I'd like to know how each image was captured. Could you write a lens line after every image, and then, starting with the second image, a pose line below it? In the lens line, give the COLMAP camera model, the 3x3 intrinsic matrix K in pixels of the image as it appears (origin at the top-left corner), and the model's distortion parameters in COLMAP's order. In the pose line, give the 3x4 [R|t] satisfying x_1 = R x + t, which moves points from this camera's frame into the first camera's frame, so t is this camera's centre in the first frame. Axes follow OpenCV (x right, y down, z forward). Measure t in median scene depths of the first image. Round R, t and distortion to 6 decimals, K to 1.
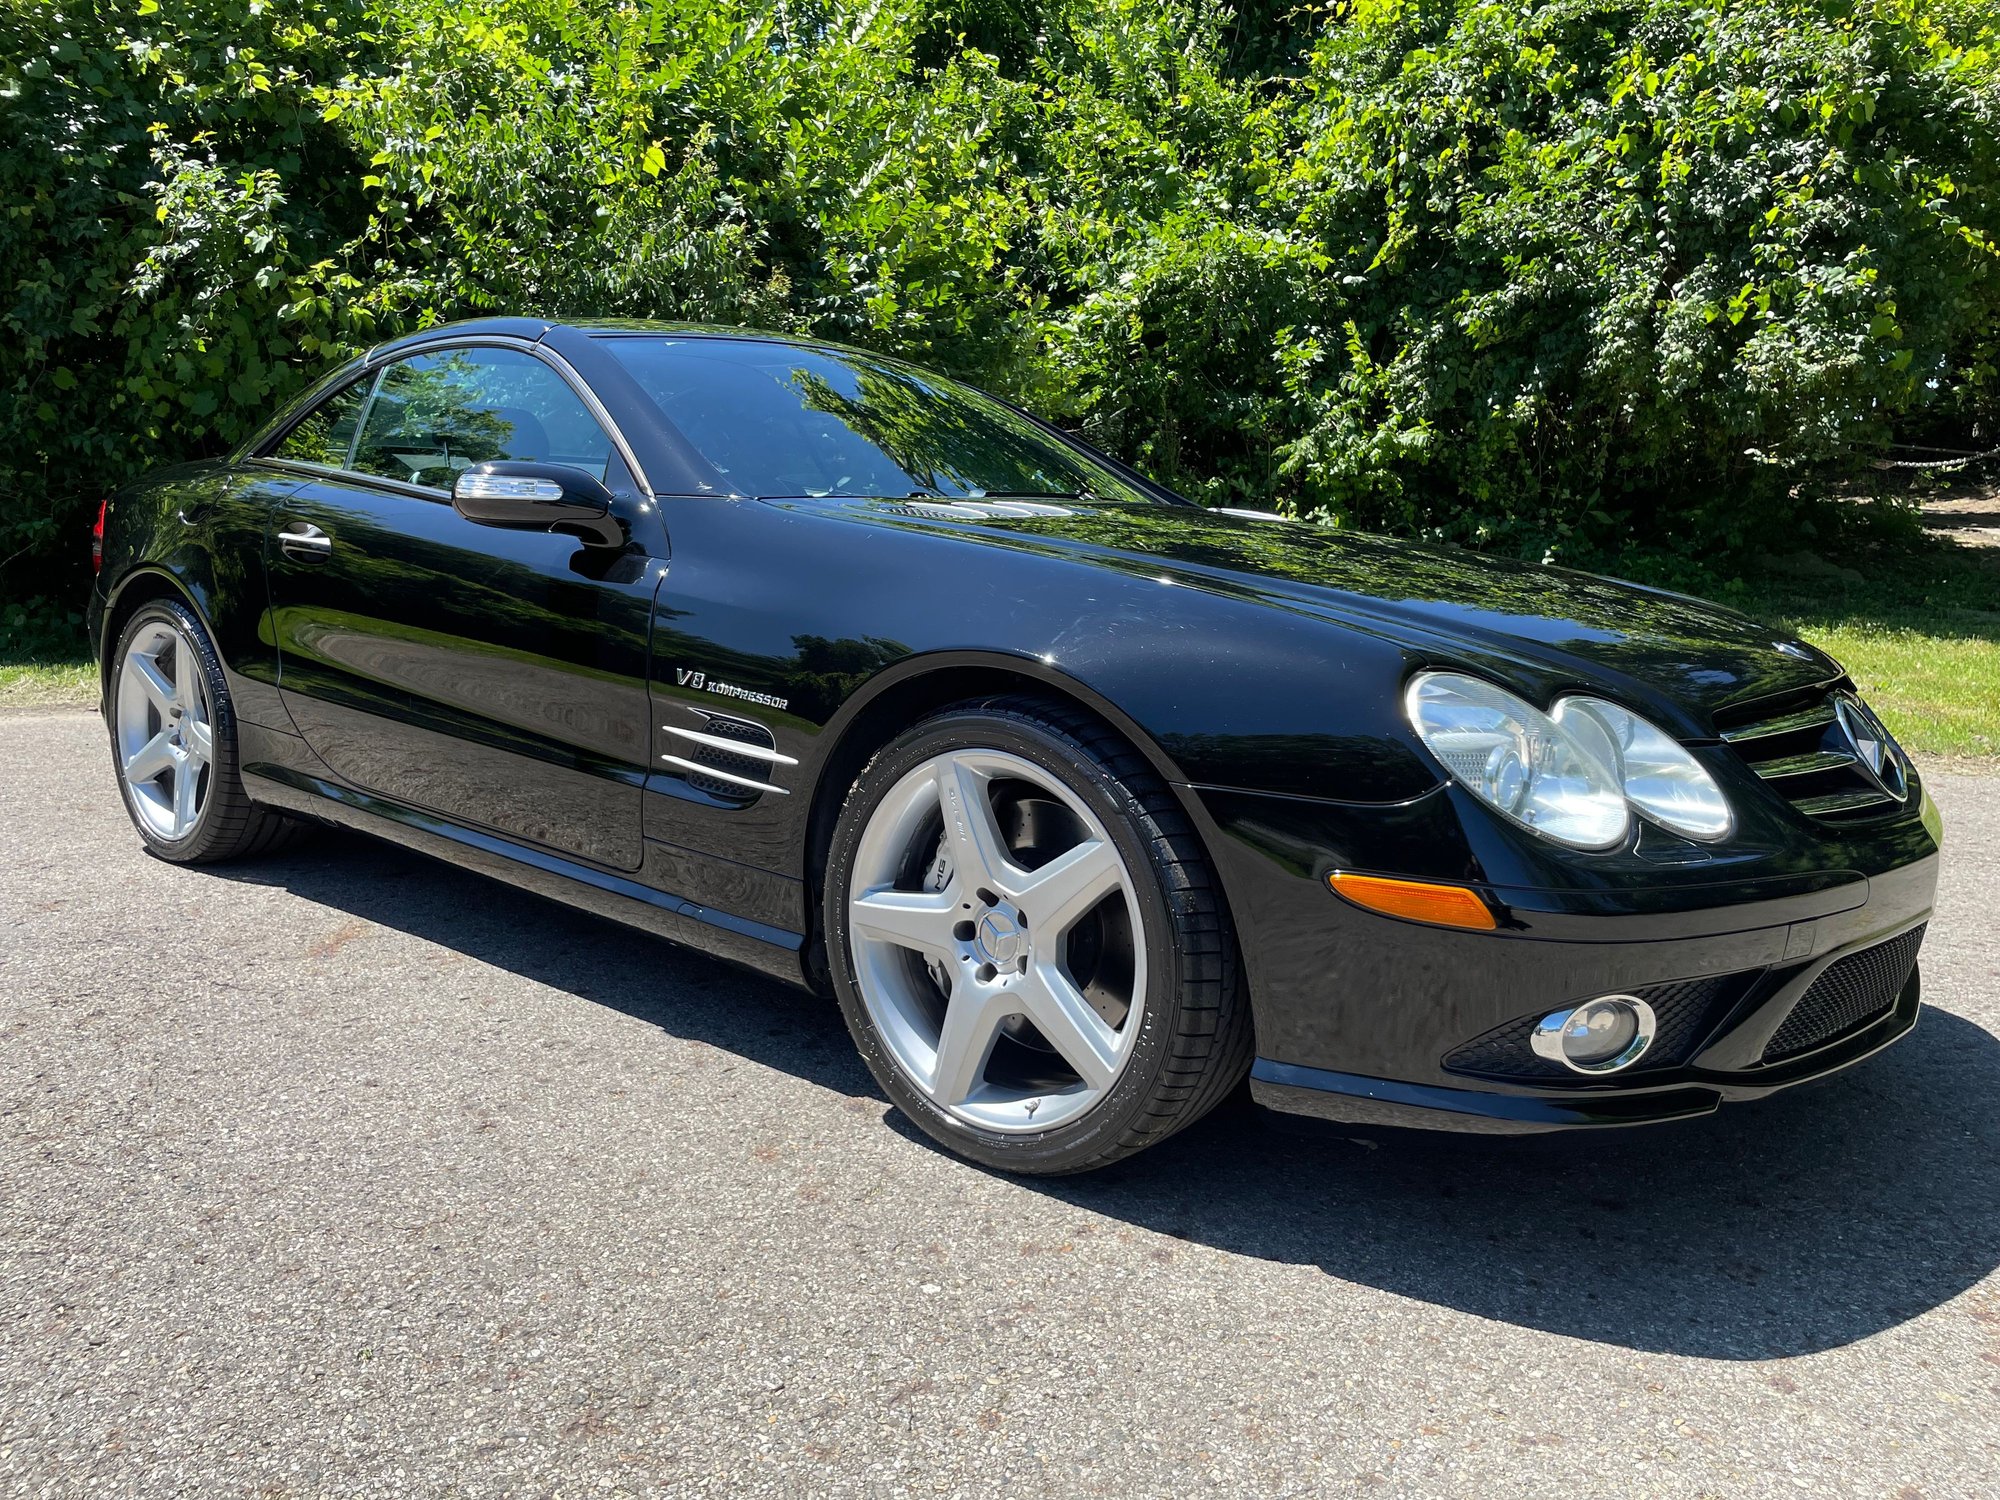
lens RADIAL K [[1503.0, 0, 988.8], [0, 1503.0, 750.5], [0, 0, 1]] dist [0.067348, -0.088582]
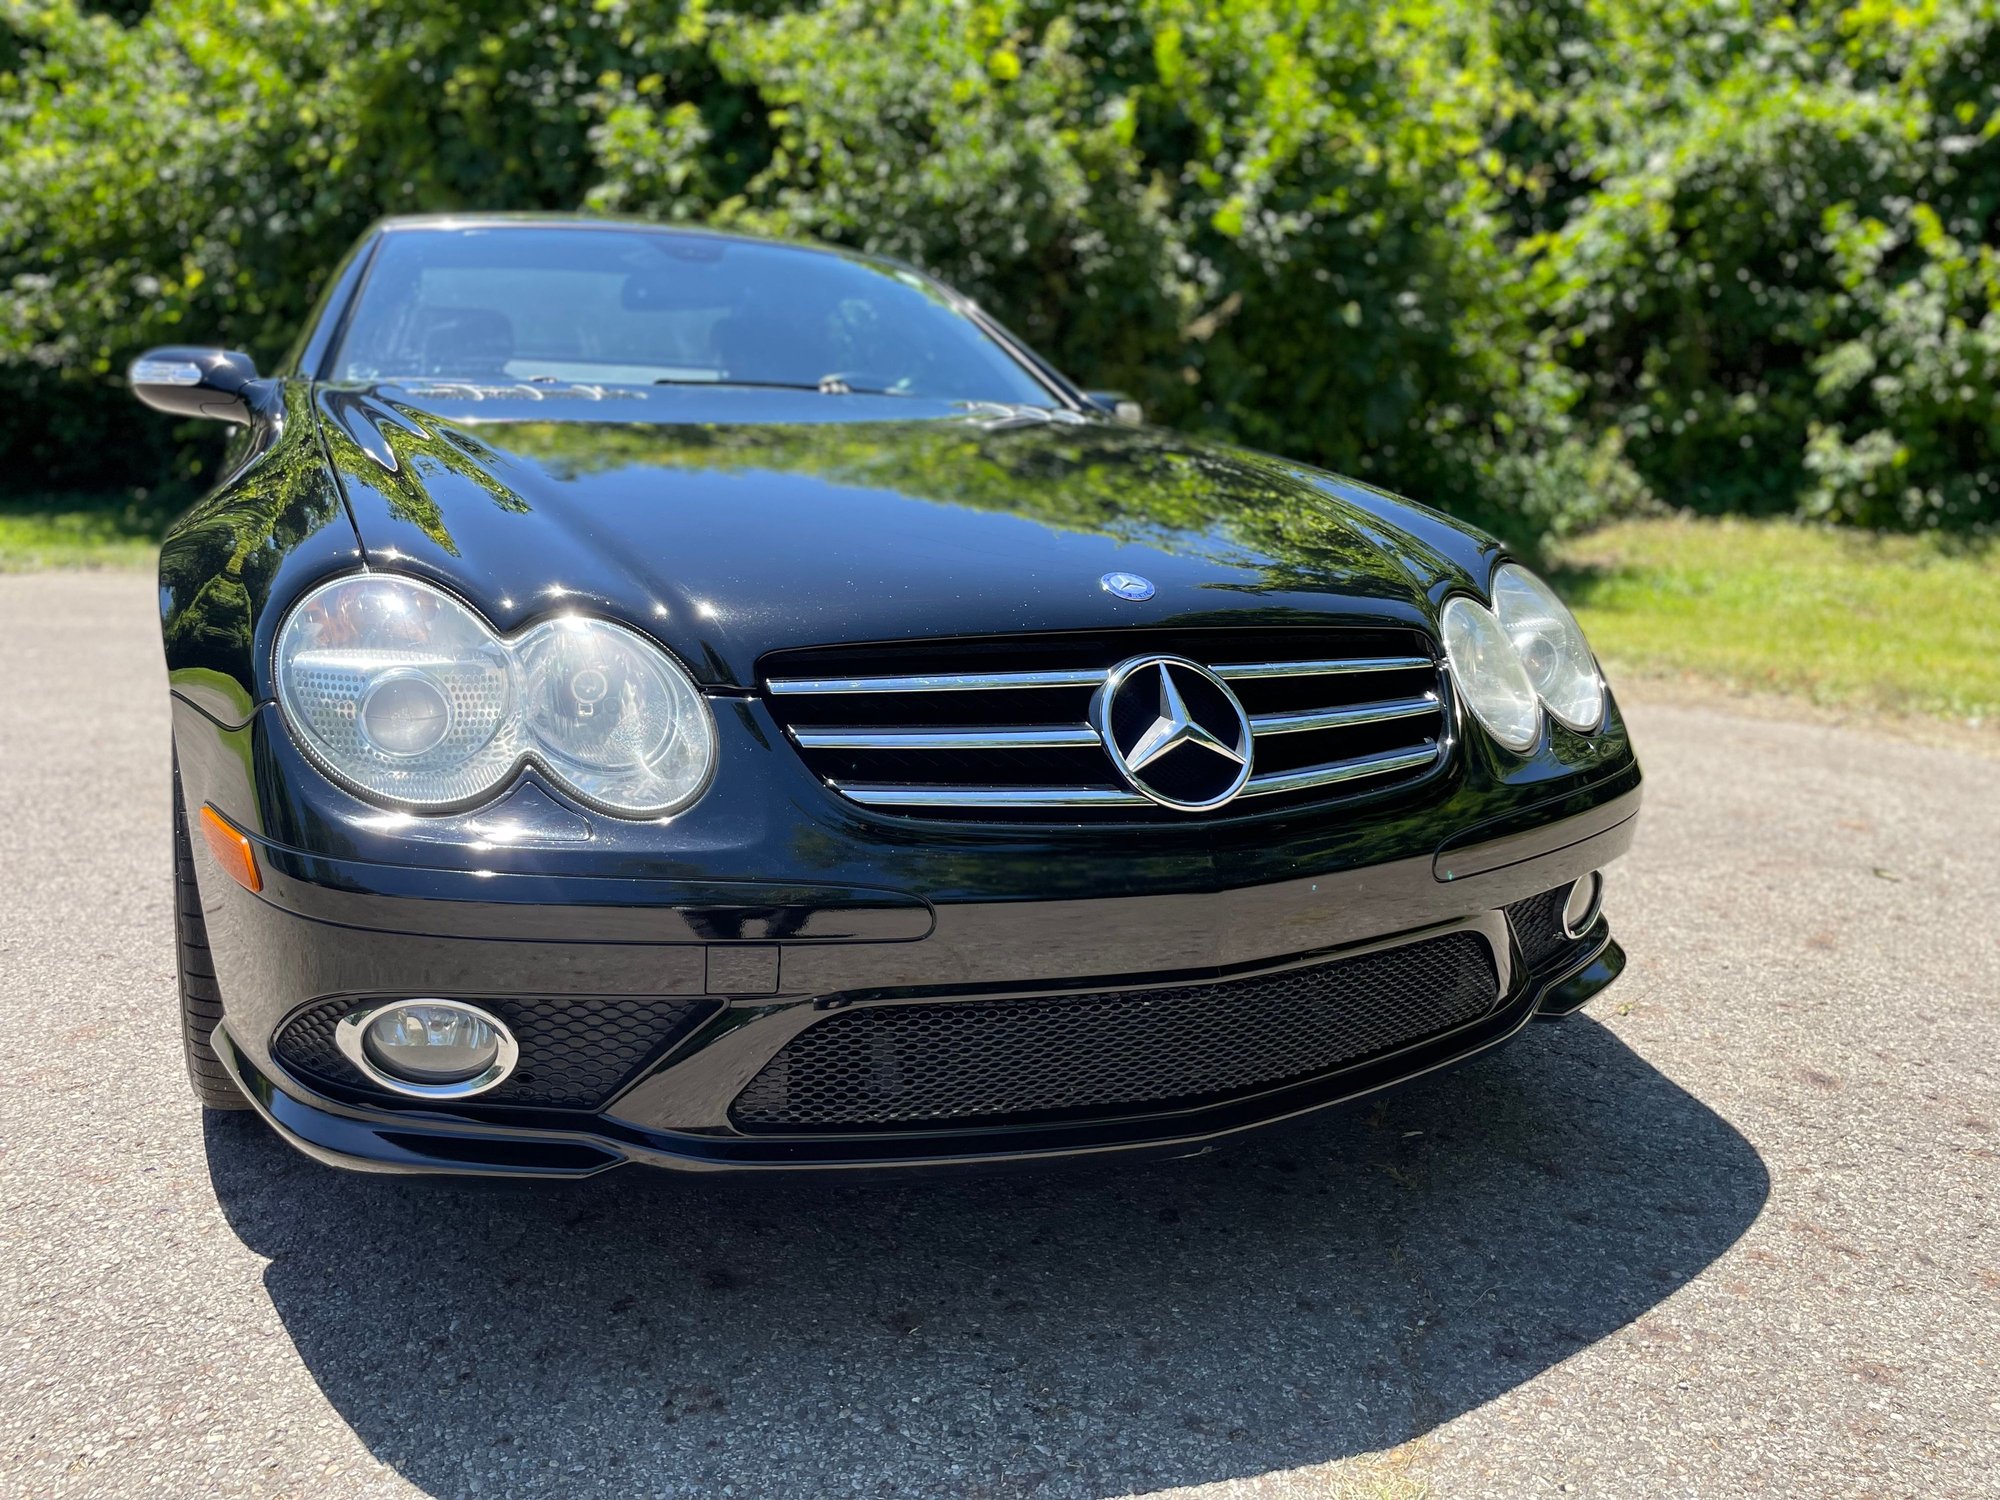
lens RADIAL K [[1503.0, 0, 1028.9], [0, 1503.0, 754.0], [0, 0, 1]] dist [0.067348, -0.088582]
pose [[0.902705, 0.098389, -0.418861, 0.240648], [-0.079551, 0.994885, 0.062251, -0.008119], [0.422843, -0.022874, 0.905914, 0.105622]]
